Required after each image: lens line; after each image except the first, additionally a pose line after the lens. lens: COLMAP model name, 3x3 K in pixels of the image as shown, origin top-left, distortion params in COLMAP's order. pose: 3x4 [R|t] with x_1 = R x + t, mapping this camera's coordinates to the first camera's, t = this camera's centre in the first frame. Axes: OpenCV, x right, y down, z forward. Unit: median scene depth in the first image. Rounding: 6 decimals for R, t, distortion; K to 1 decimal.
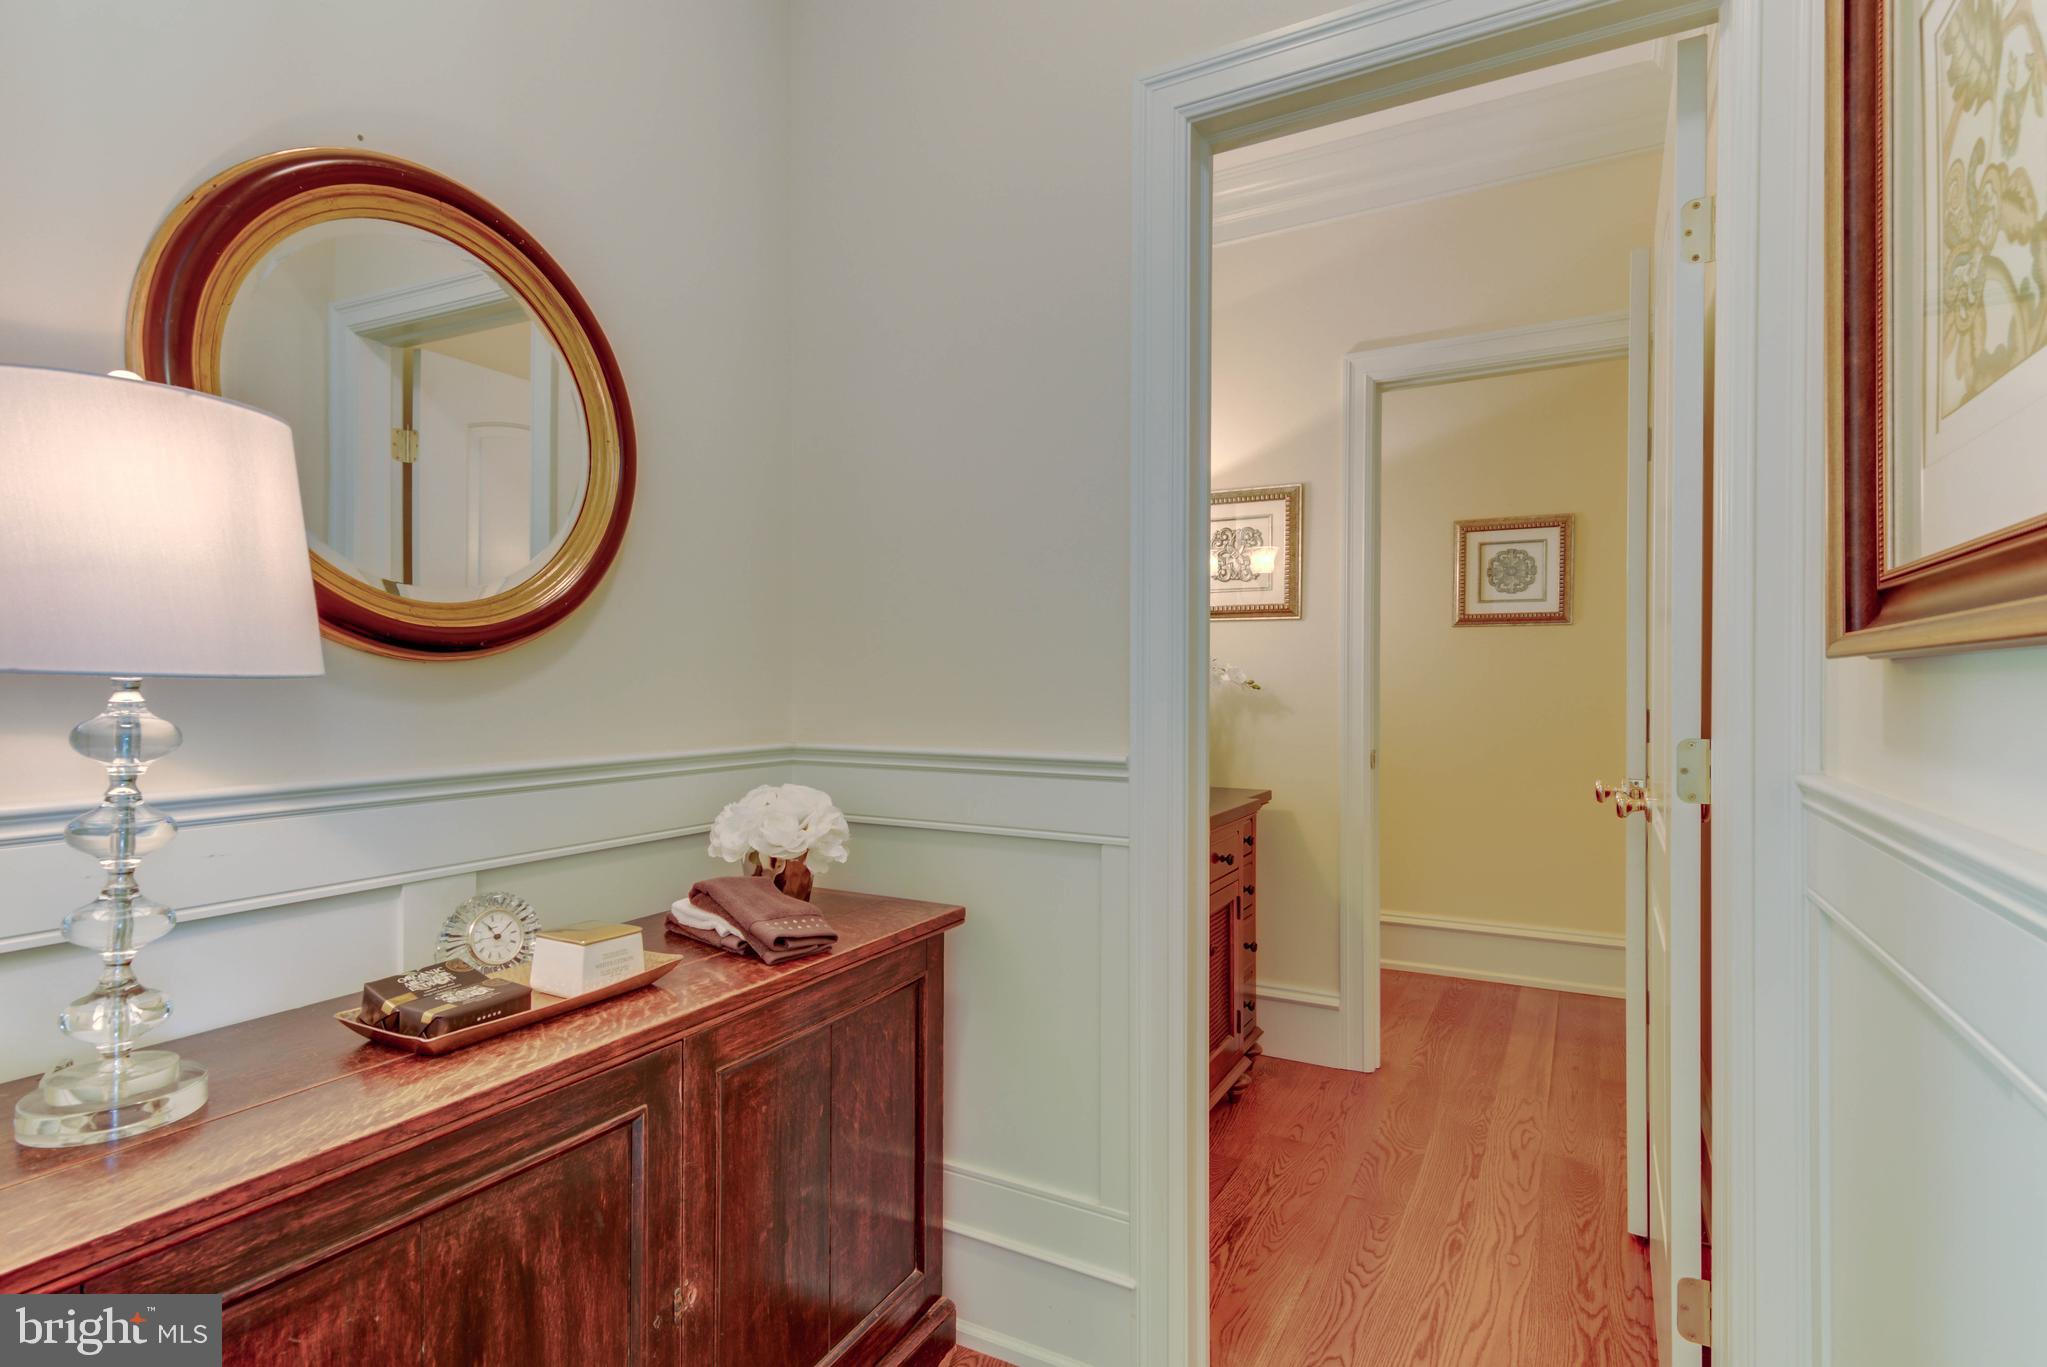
lens RADIAL K [[1026.1, 0, 1021.8], [0, 1026.1, 689.2], [0, 0, 1]] dist [0.027051, -0.010681]
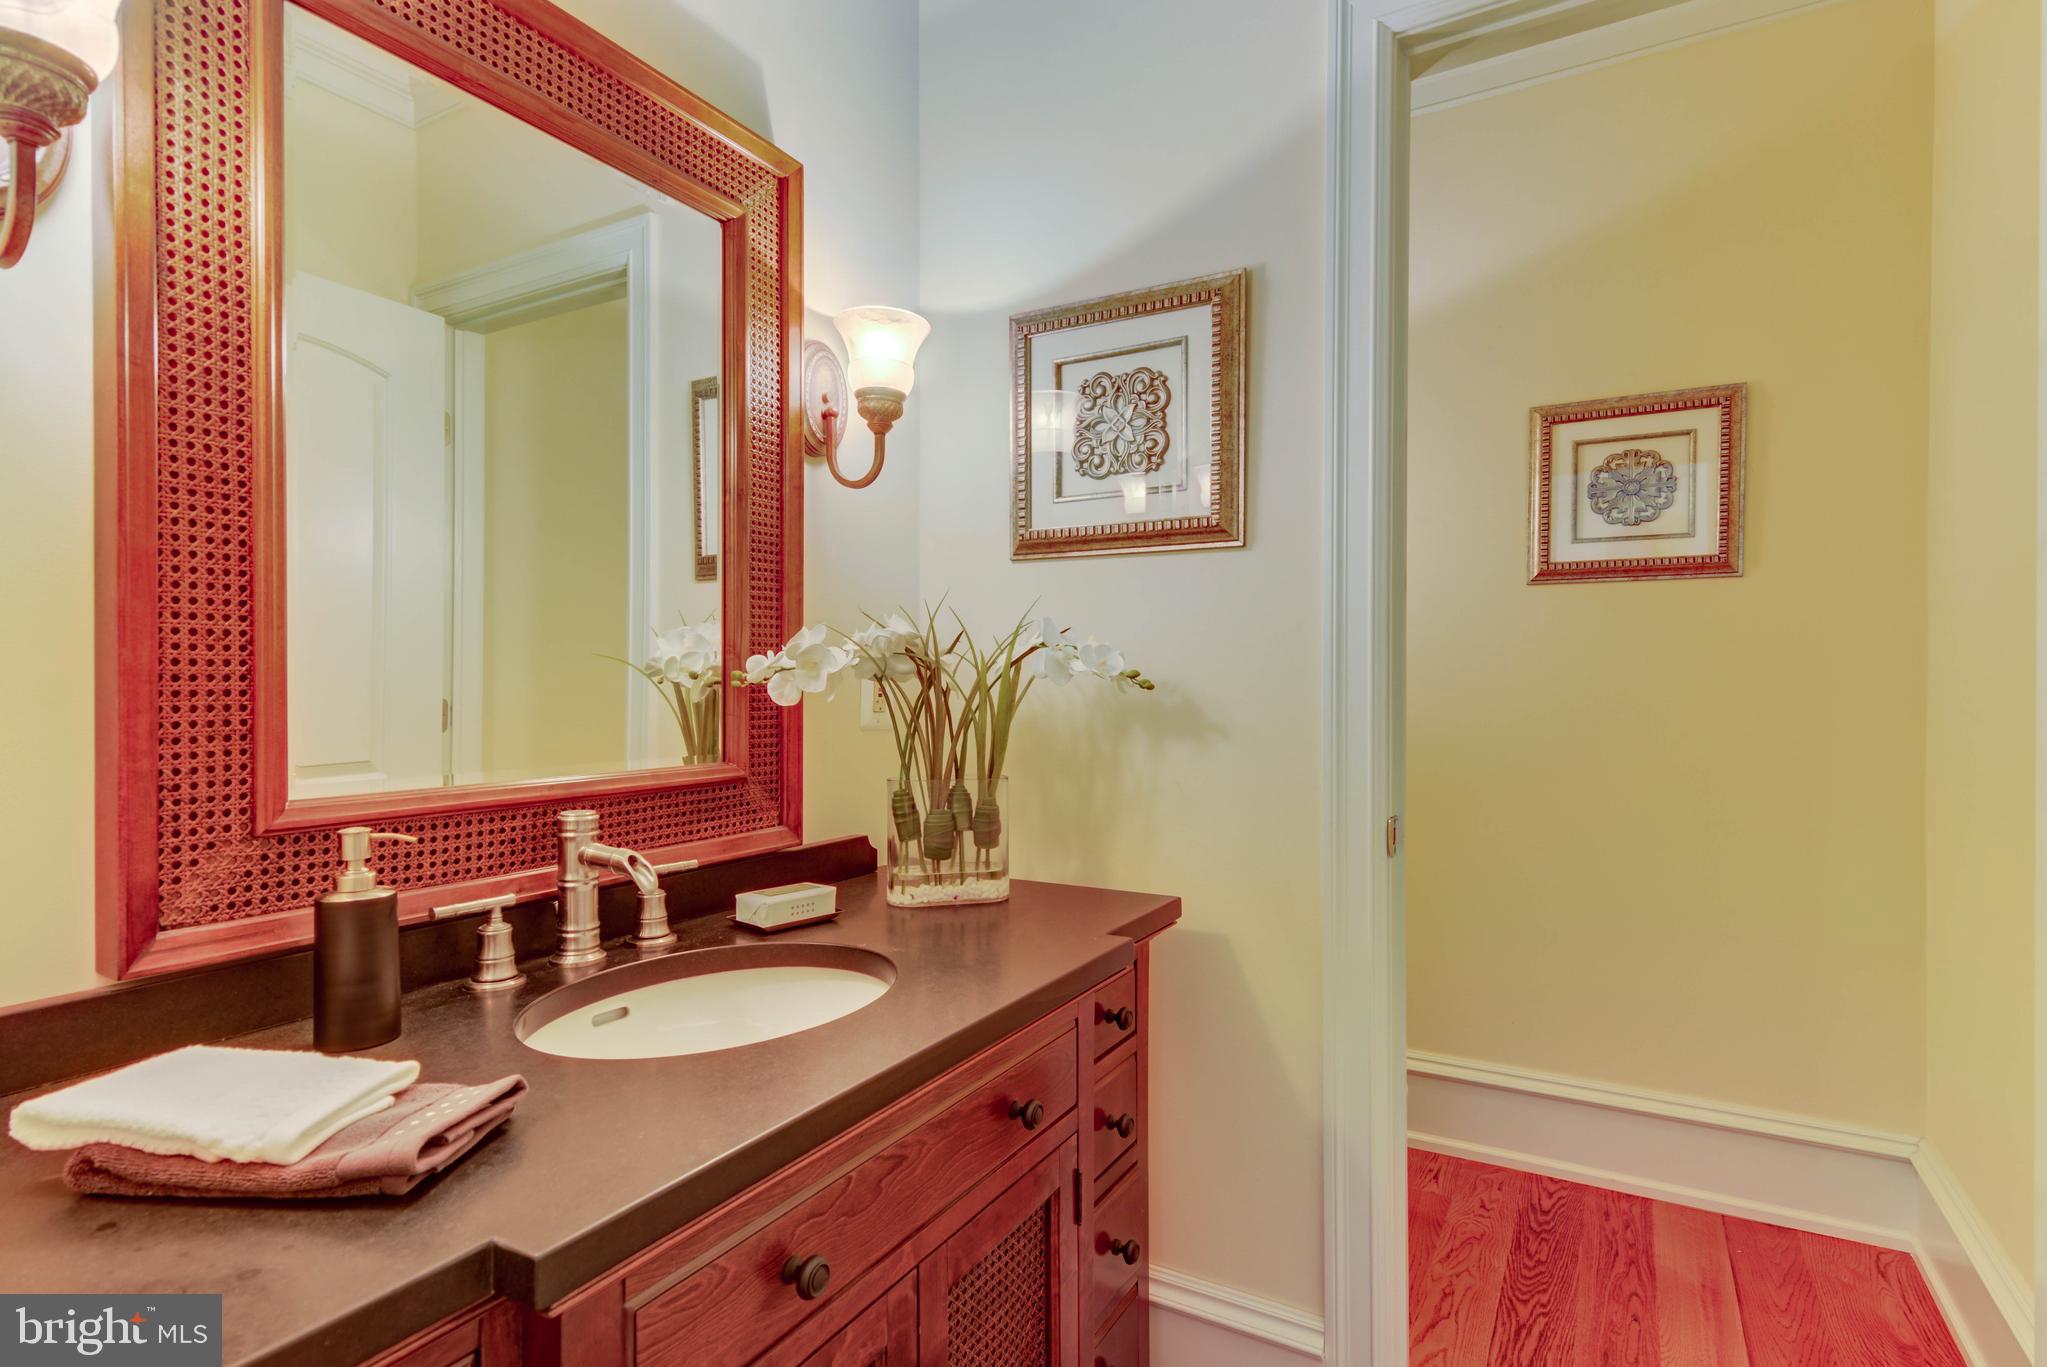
lens RADIAL K [[1043.0, 0, 1023.5], [0, 1043.0, 683.5], [0, 0, 1]] dist [0.027626, -0.000022]
pose [[0.999897, 0.000211, -0.014330, 0.138995], [-0.000255, 0.999995, -0.003060, -0.001021], [0.014330, 0.003063, 0.999893, 0.400593]]
